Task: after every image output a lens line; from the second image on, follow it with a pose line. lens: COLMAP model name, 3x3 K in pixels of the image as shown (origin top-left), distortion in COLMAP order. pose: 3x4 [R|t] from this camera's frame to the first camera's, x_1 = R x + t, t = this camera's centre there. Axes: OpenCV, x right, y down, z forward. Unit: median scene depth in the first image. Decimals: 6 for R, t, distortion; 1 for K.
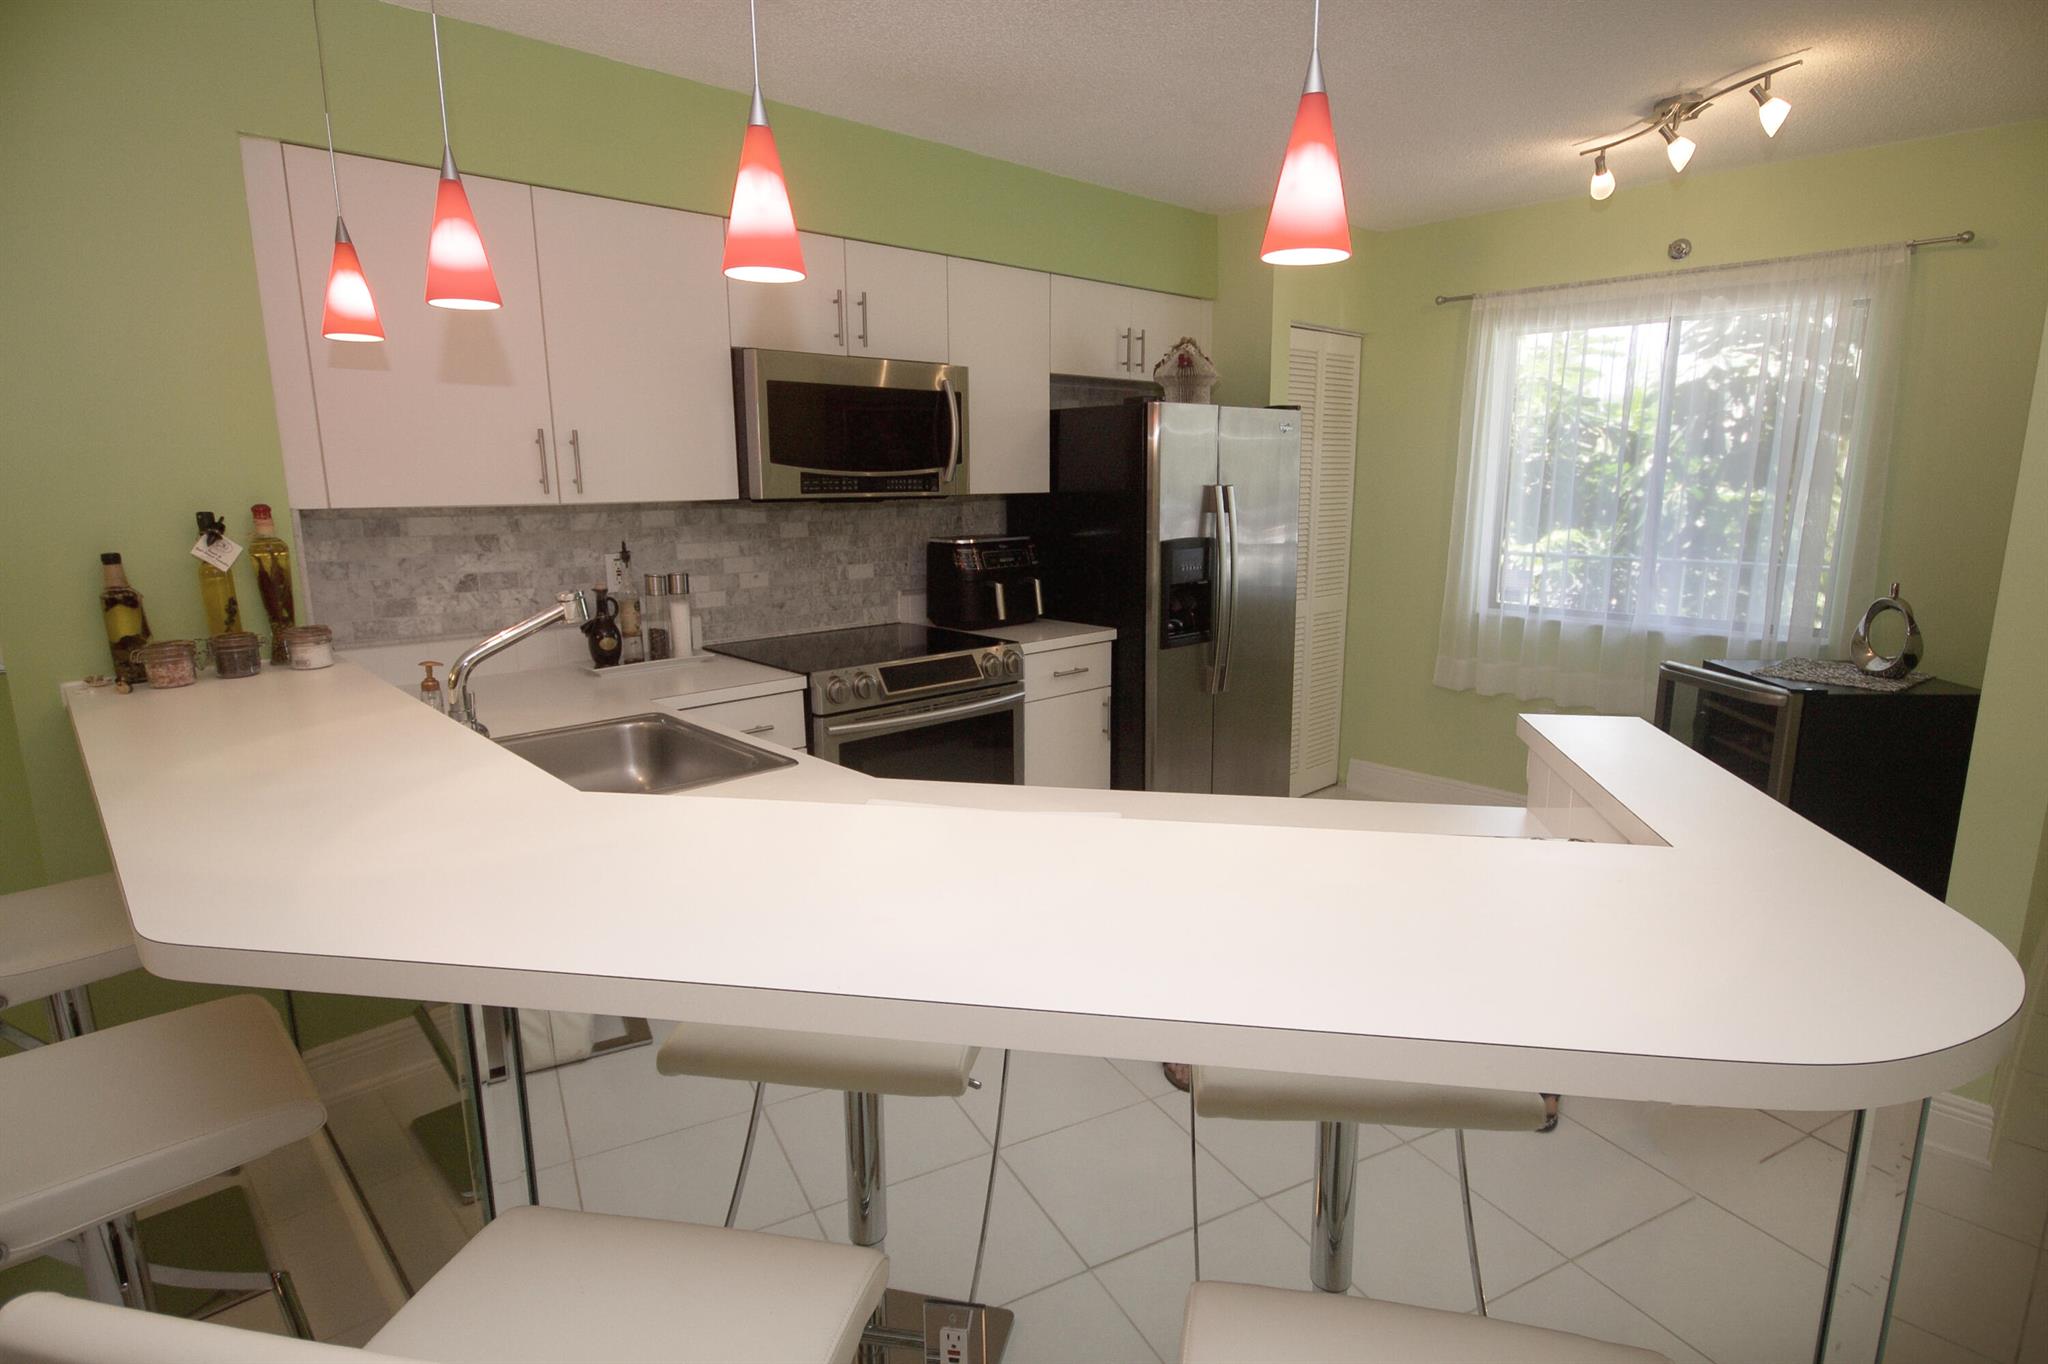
lens RADIAL K [[1070.7, 0, 1044.3], [0, 1070.7, 690.5], [0, 0, 1]] dist [-0.002935, -0.001332]
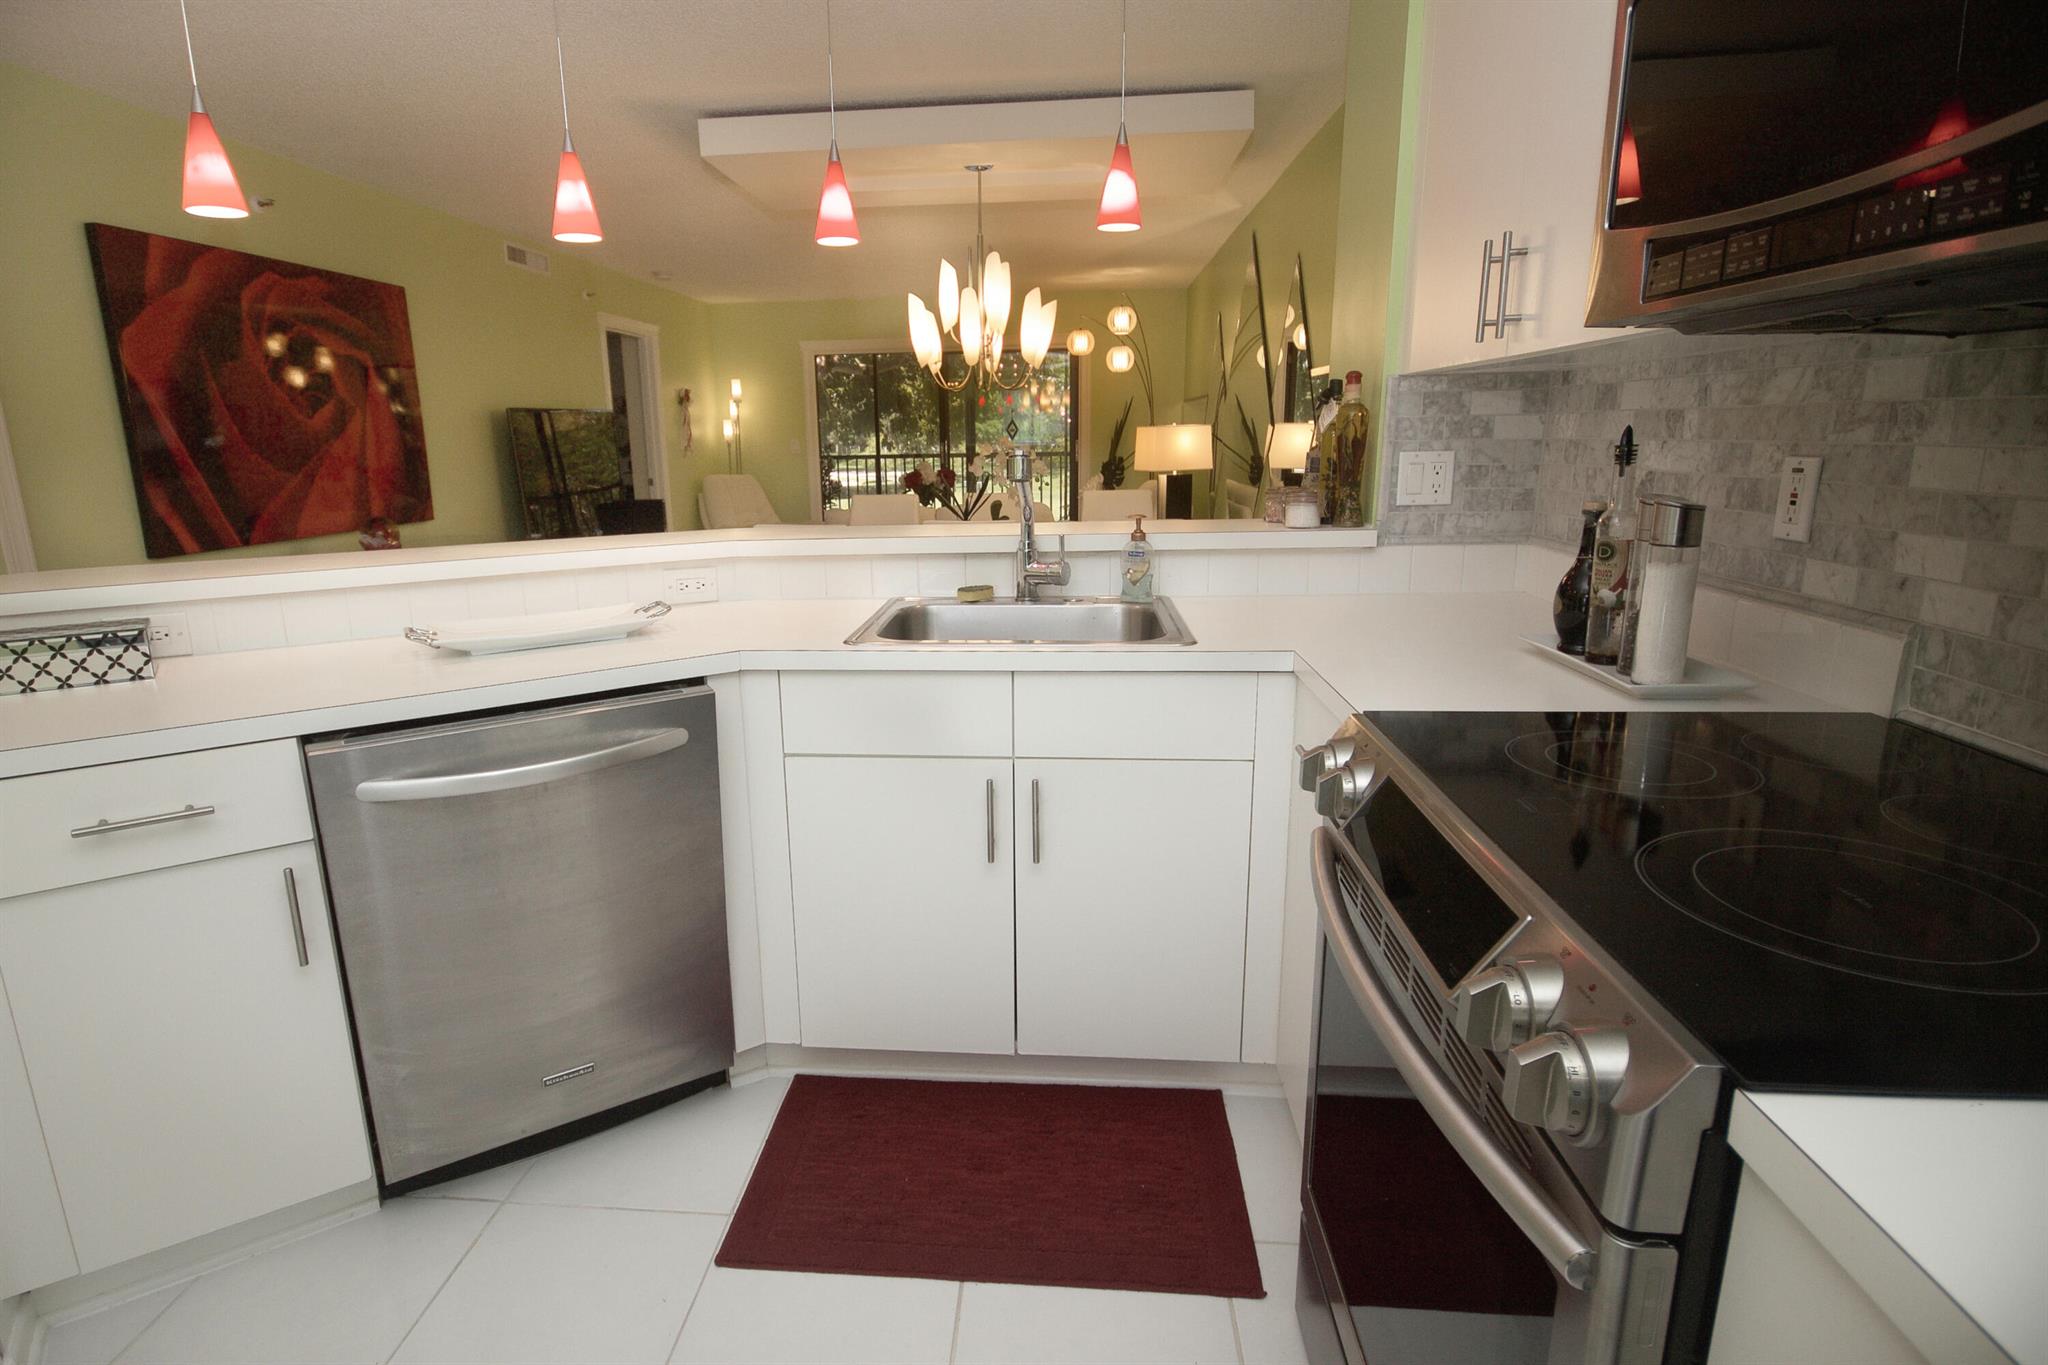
lens RADIAL K [[1042.4, 0, 967.8], [0, 1042.4, 683.6], [0, 0, 1]] dist [-0.002156, -0.001529]
pose [[-0.758498, 0.169581, -0.629224, 0.170290], [-0.109212, 0.918815, 0.379278, -0.161384], [0.642459, 0.356400, -0.678399, 1.054843]]
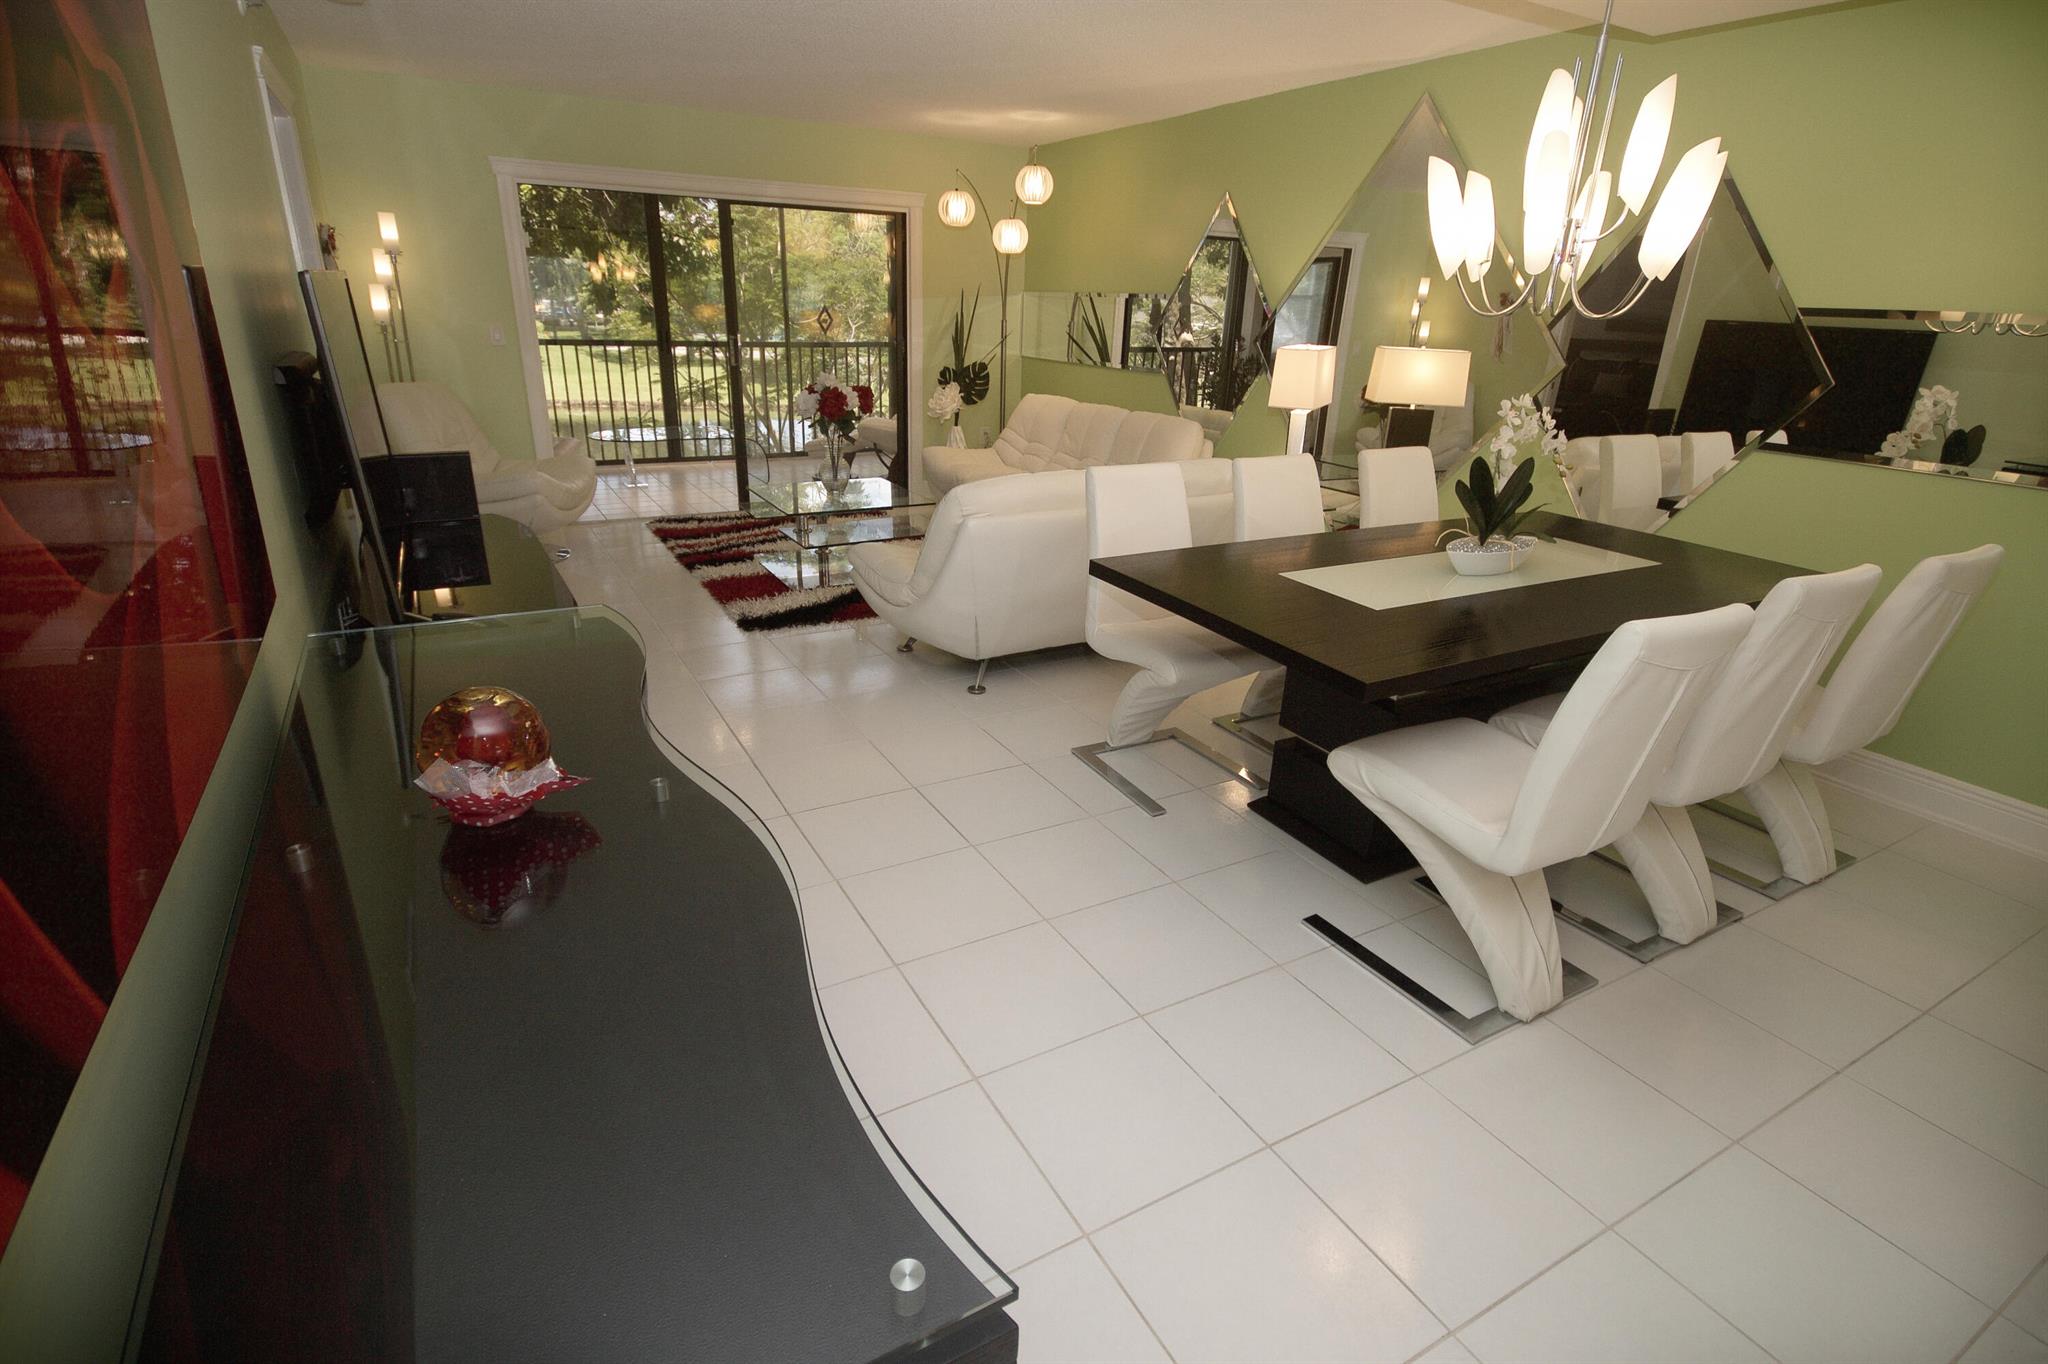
lens RADIAL K [[1000.7, 0, 1022.8], [0, 1000.7, 683.0], [0, 0, 1]] dist [0.001208, -0.001170]
pose [[-0.254495, 0.339487, -0.905528, 0.157541], [-0.222564, 0.890663, 0.396465, 0.034826], [0.941115, 0.302437, -0.151112, -0.165086]]
